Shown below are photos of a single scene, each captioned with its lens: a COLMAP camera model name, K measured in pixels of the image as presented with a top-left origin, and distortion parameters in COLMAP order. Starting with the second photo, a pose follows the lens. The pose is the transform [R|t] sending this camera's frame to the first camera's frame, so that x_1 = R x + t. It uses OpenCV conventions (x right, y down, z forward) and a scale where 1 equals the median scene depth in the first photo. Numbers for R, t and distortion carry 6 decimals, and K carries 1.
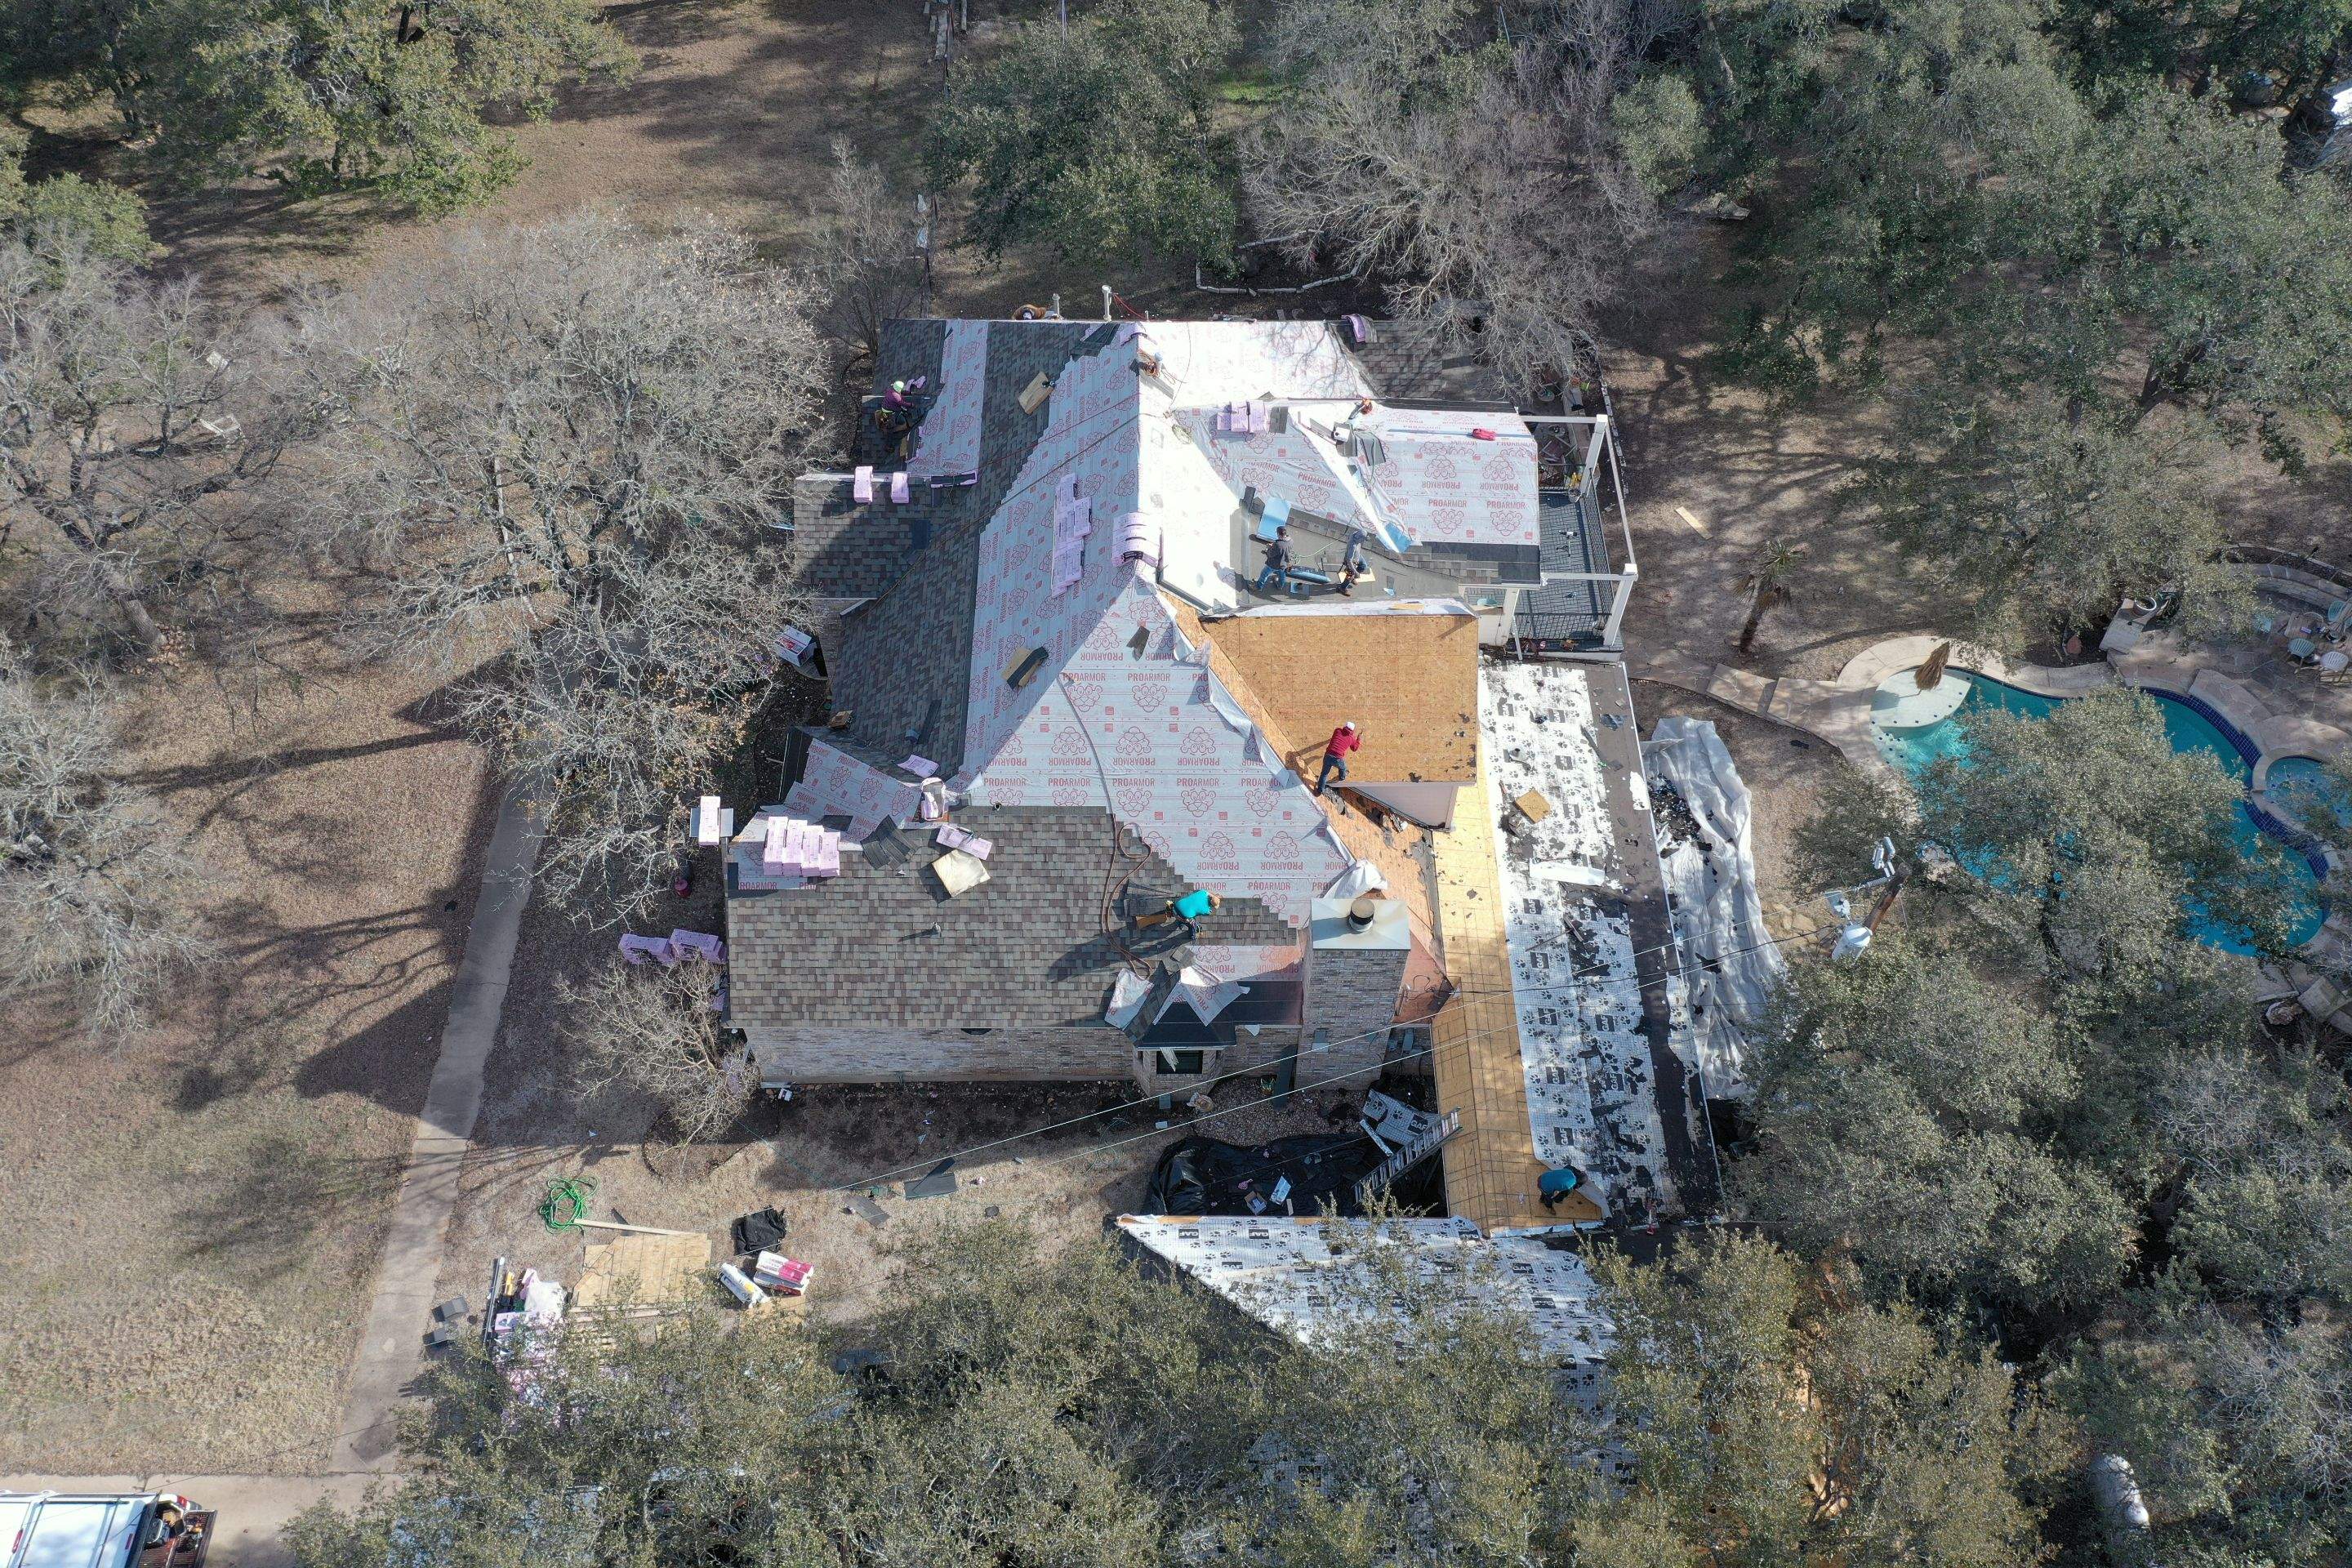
lens RADIAL K [[1835.8, 0, 1173.7], [0, 1835.8, 775.3], [0, 0, 1]] dist [0.009052, -0.021642]
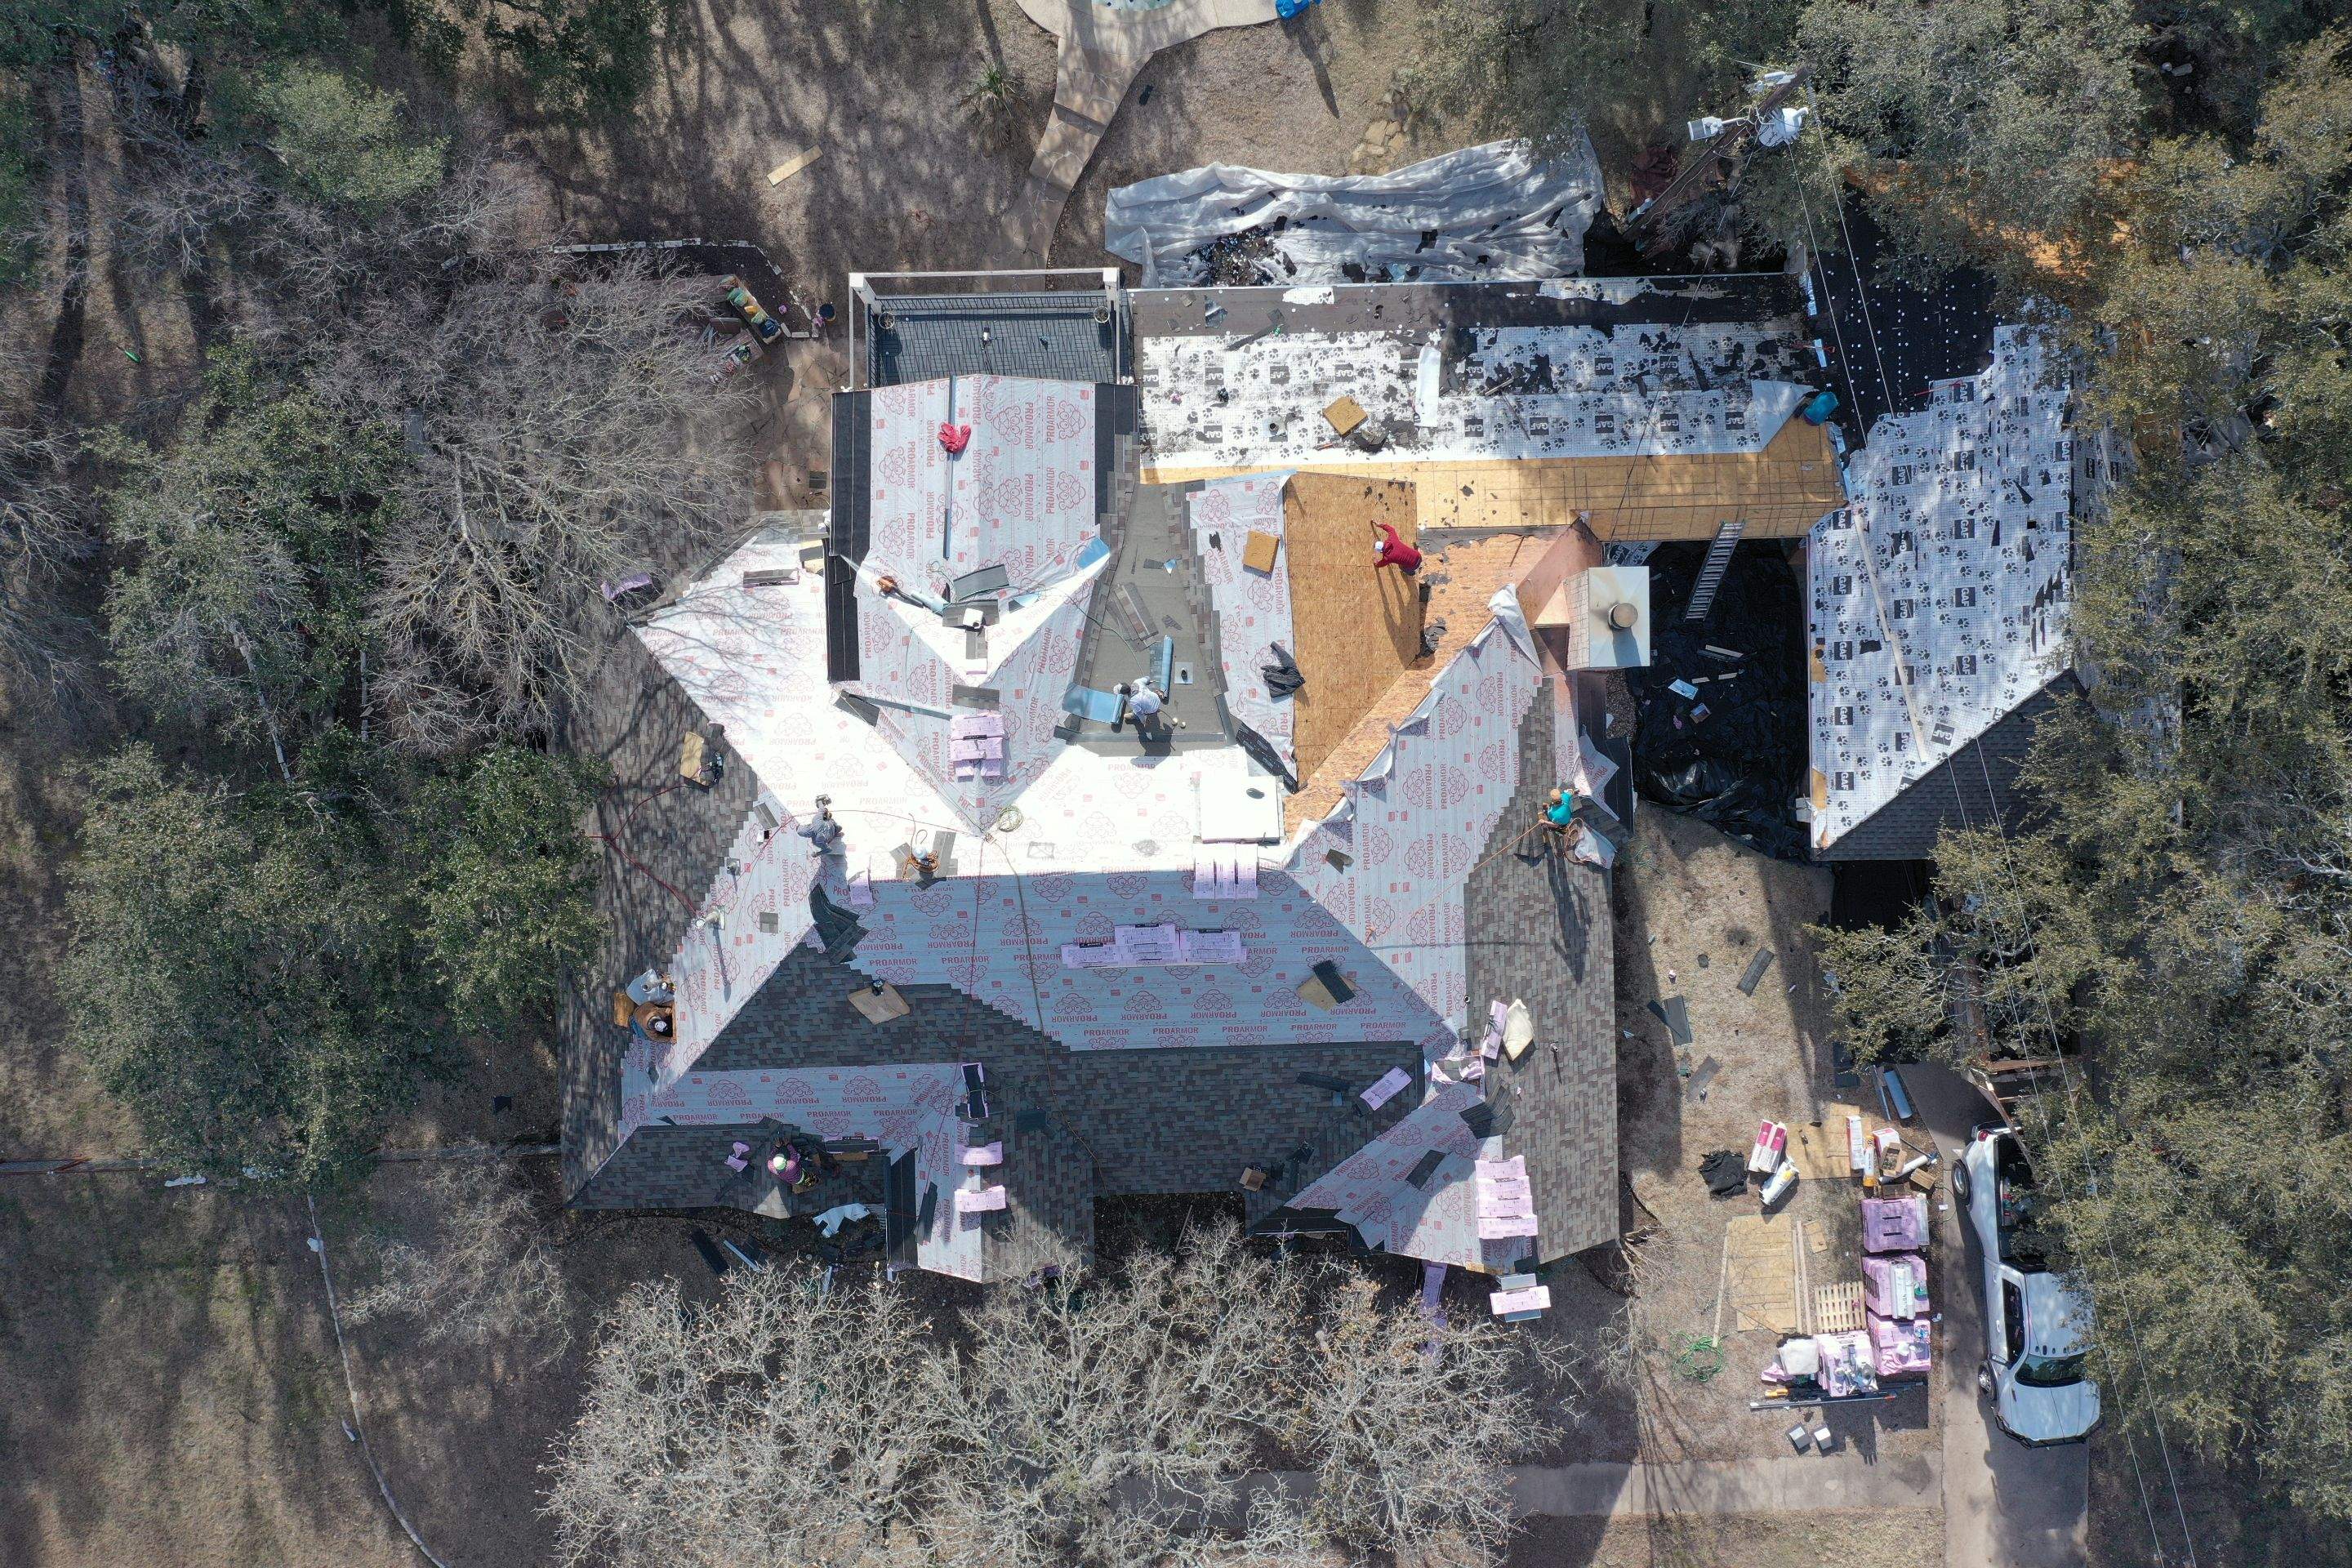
lens RADIAL K [[1835.8, 0, 1170.9], [0, 1835.8, 771.1], [0, 0, 1]] dist [0.009052, -0.021642]
pose [[-0.023957, -0.999159, -0.033277, 0.051819], [0.808403, -0.038945, 0.587339, -0.614432], [-0.588141, -0.012830, 0.808656, 0.314308]]
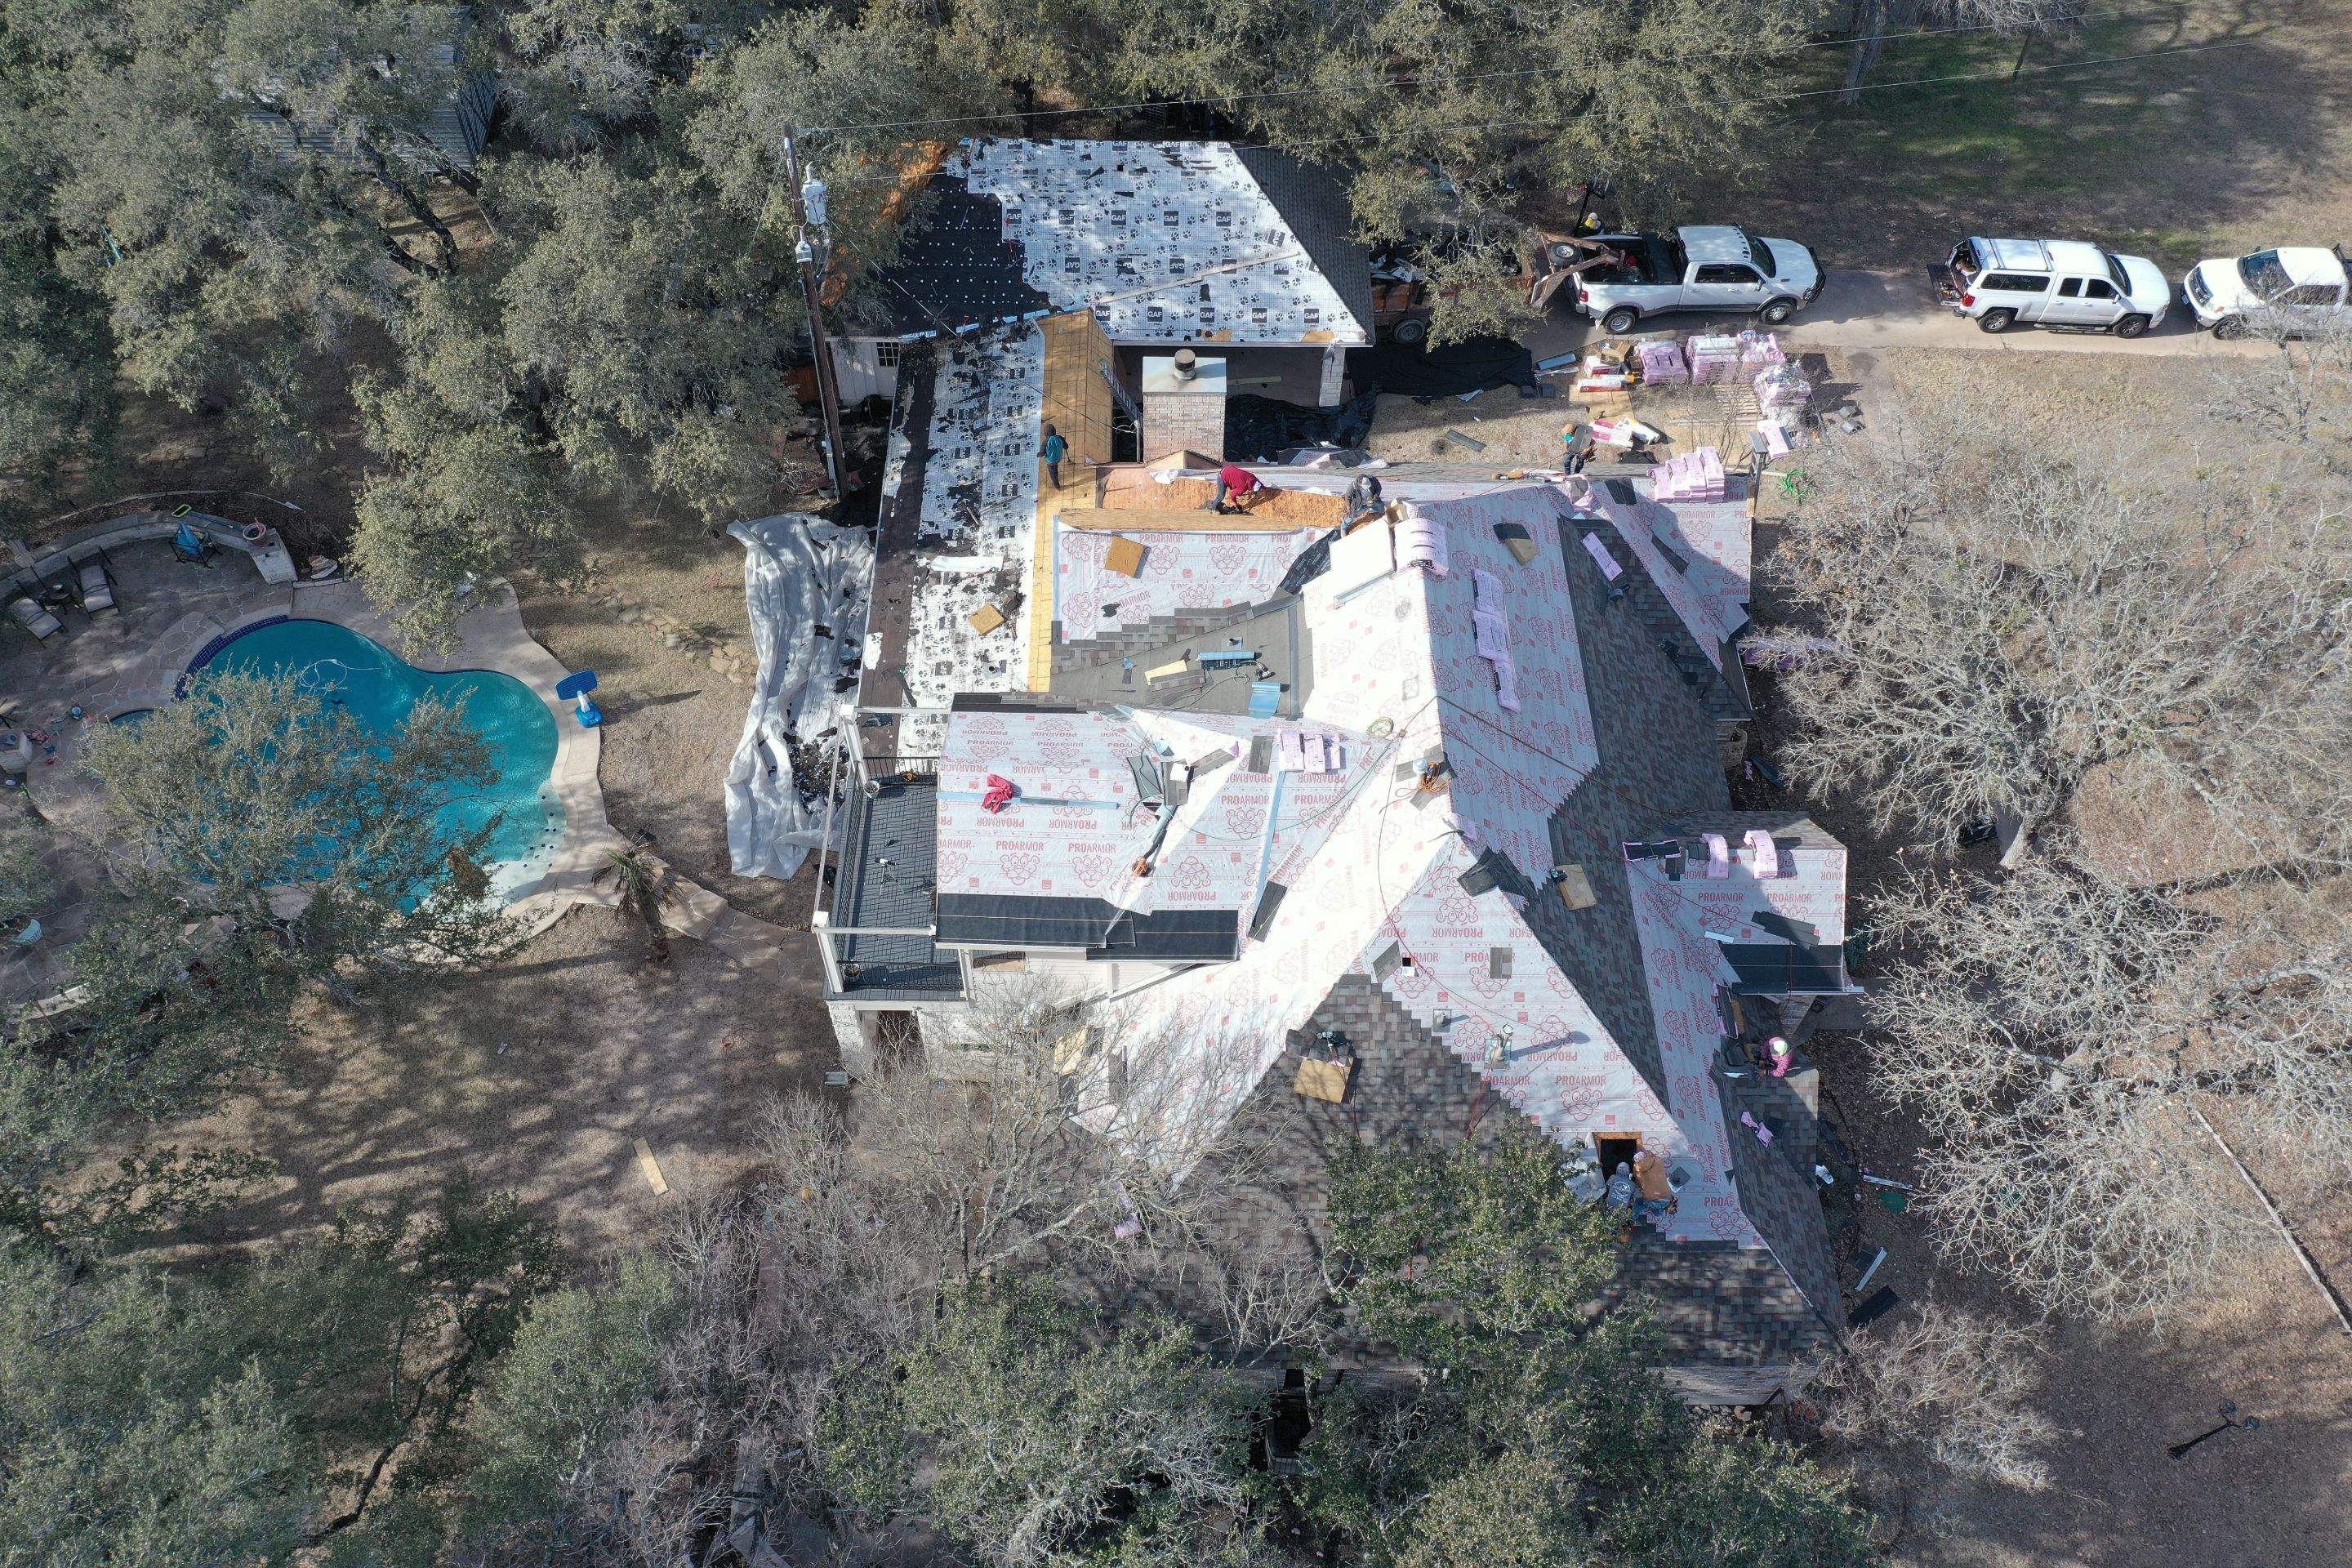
lens RADIAL K [[1835.8, 0, 1179.9], [0, 1835.8, 785.0], [0, 0, 1]] dist [0.009052, -0.021642]
pose [[-0.999679, -0.010885, -0.022866, 0.114907], [-0.018106, -0.324095, 0.945851, -0.988290], [-0.017706, 0.945962, 0.323794, 0.777810]]
